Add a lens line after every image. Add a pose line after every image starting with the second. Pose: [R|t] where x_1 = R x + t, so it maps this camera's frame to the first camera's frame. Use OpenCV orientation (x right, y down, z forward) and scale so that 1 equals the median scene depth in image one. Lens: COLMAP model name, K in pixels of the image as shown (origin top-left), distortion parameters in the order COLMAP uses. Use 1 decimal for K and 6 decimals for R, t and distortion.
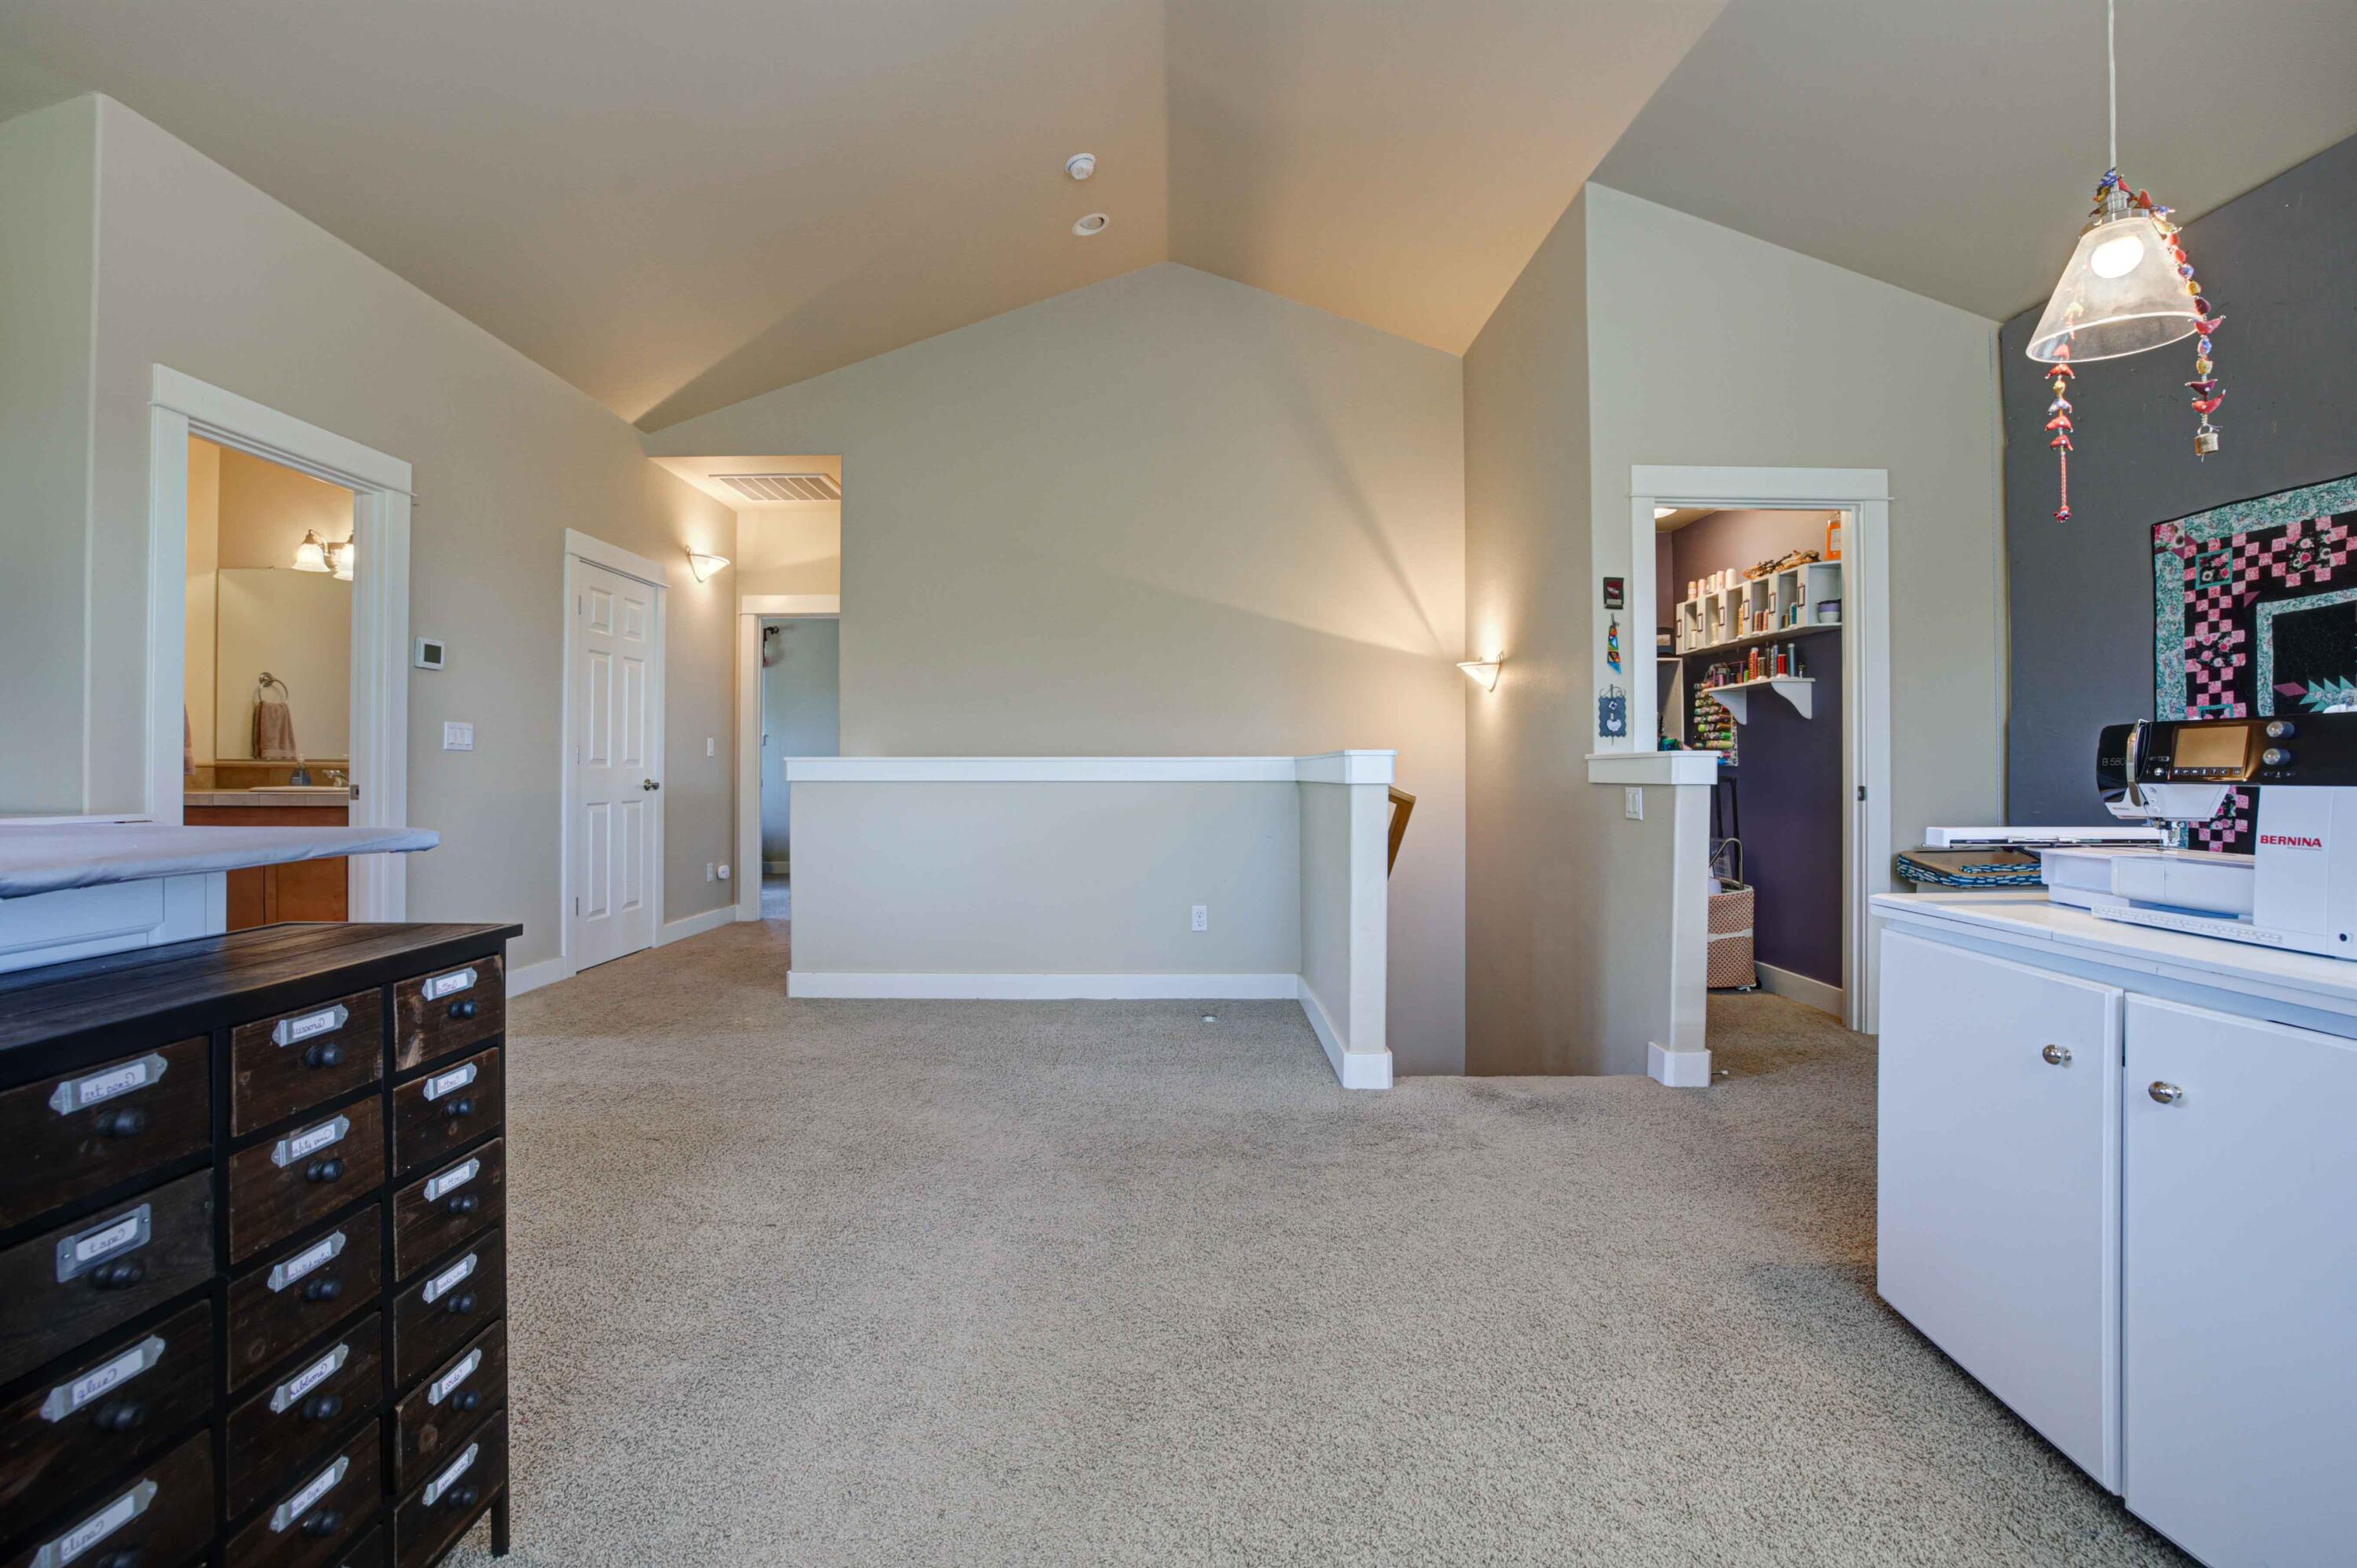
lens RADIAL K [[1035.9, 0, 1224.3], [0, 1035.9, 763.9], [0, 0, 1]] dist [-0.033904, 0.009338]
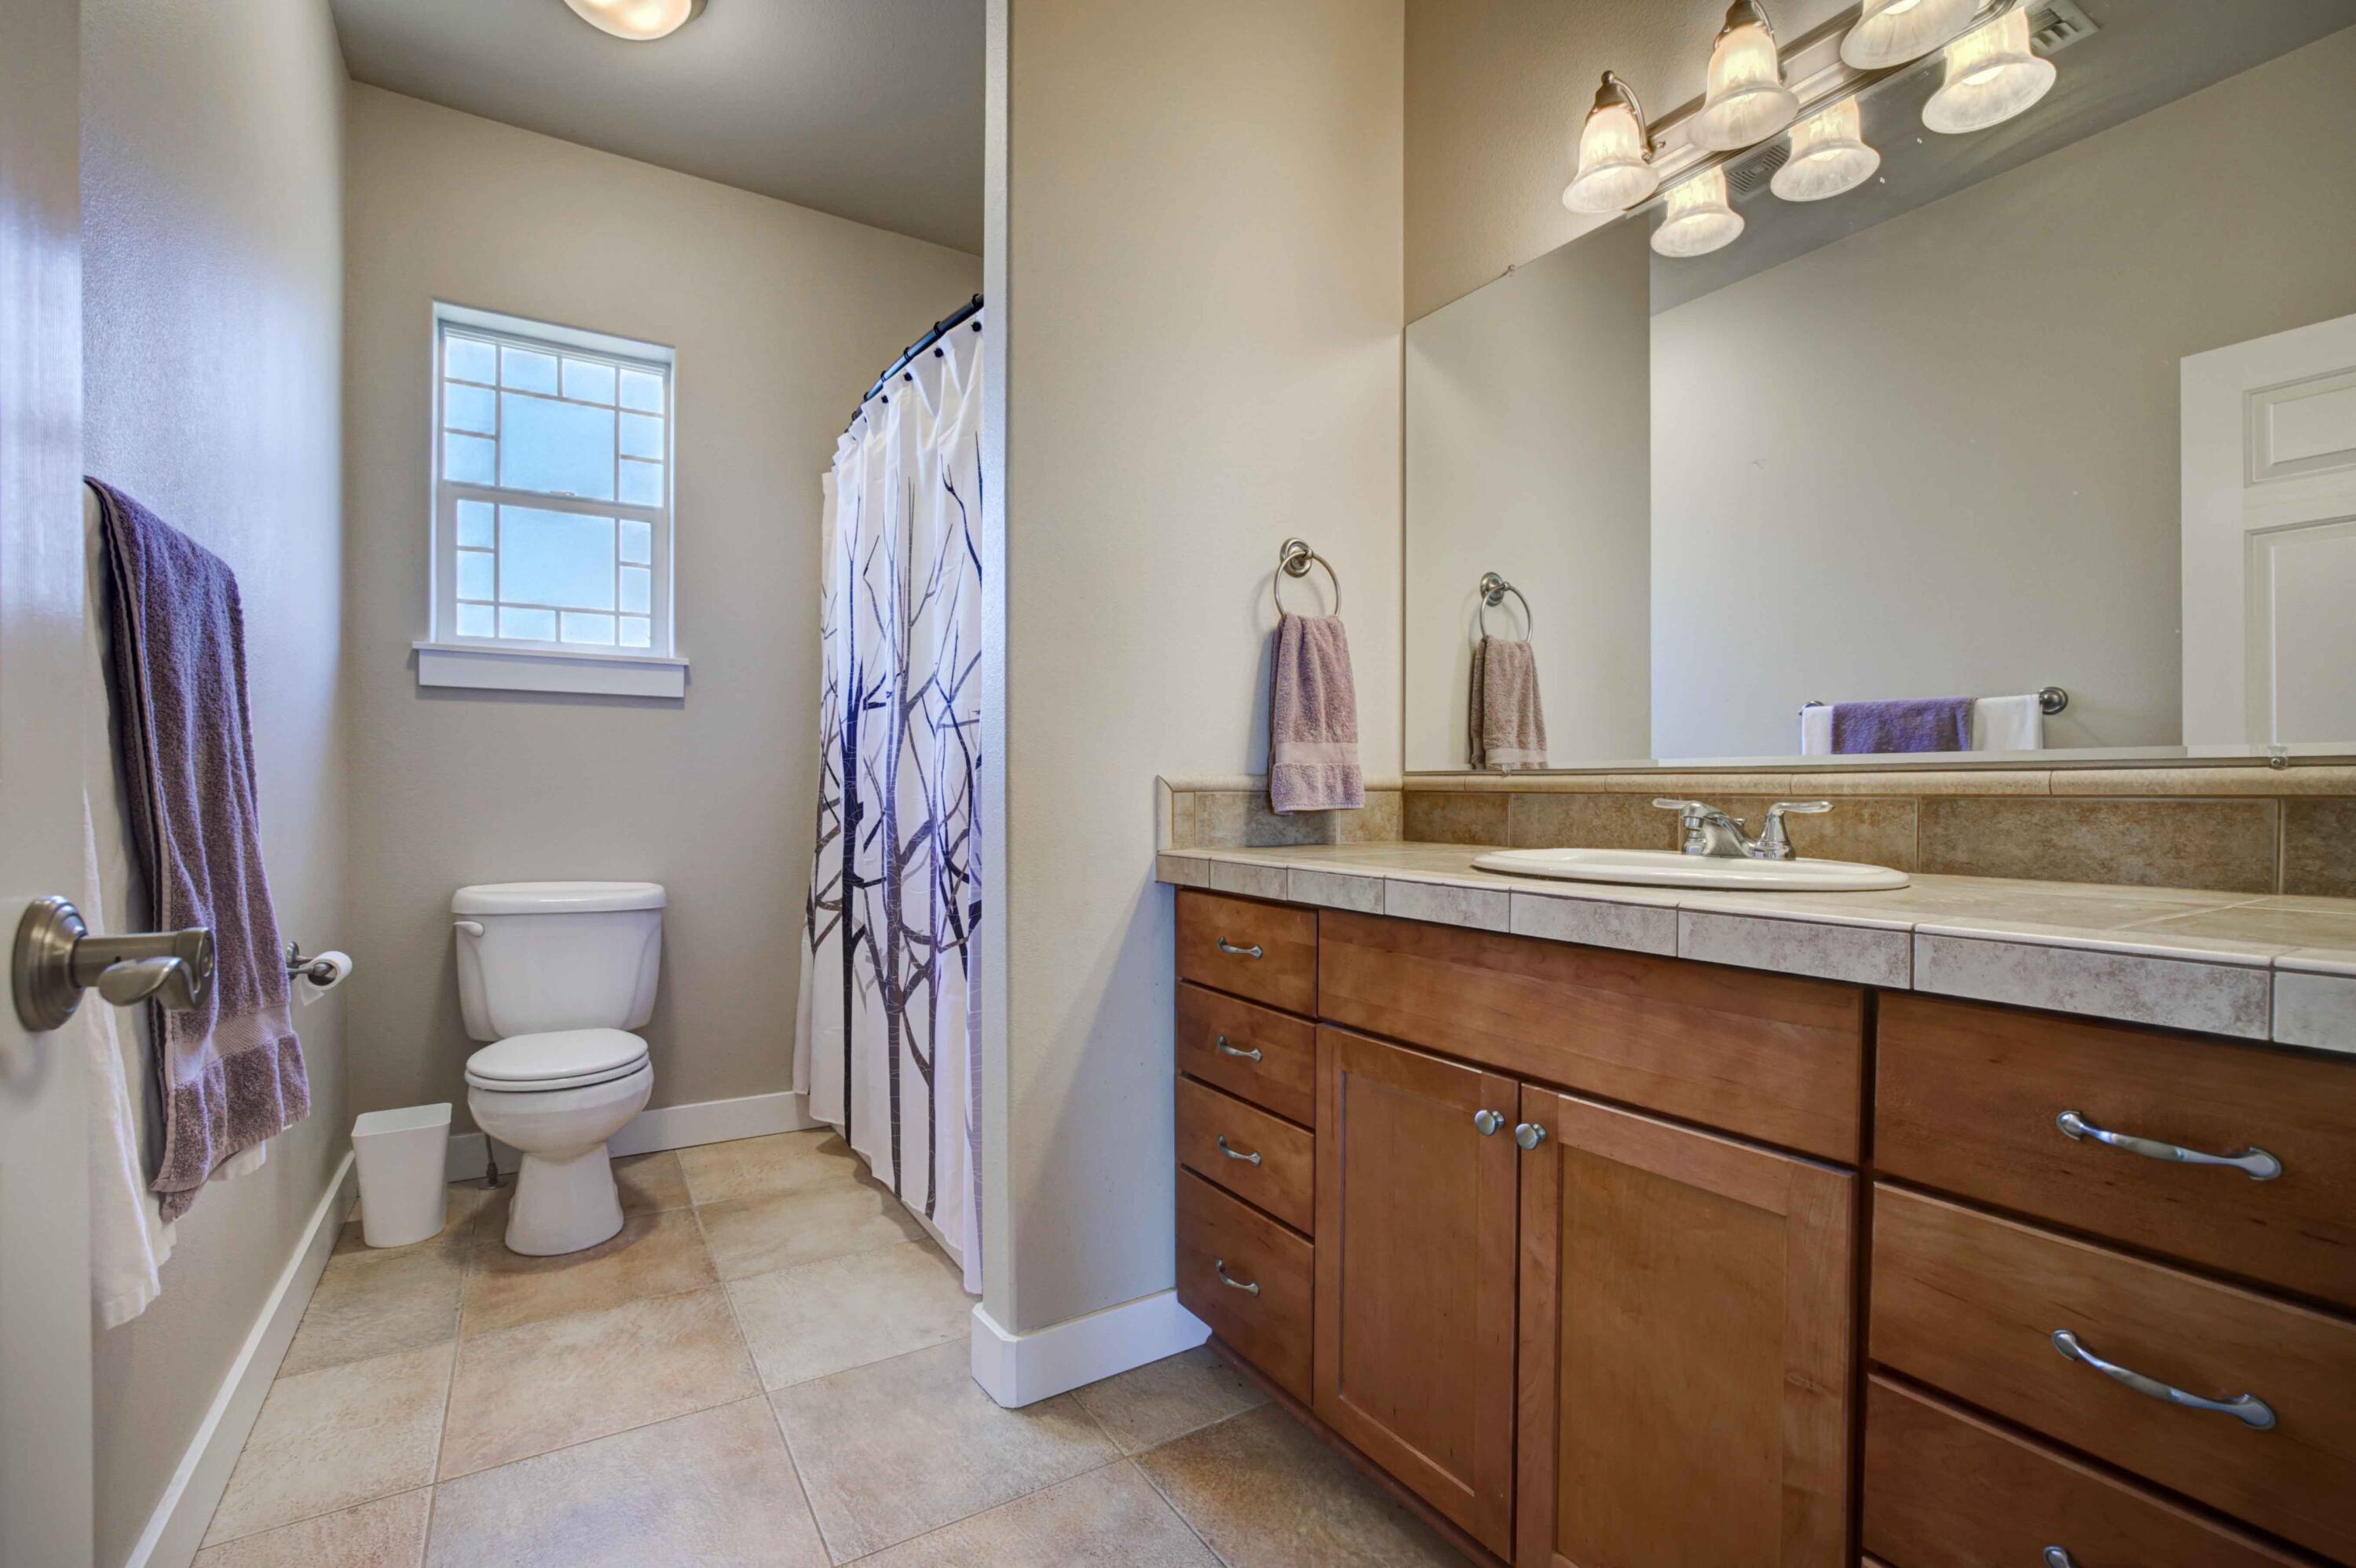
lens RADIAL K [[1035.4, 0, 1170.4], [0, 1035.4, 799.1], [0, 0, 1]] dist [-0.033904, 0.009338]
pose [[0.519710, 0.005577, -0.854324, -0.652449], [0.000148, 0.999978, 0.006618, 0.003989], [0.854342, -0.003566, 0.519698, 0.664734]]
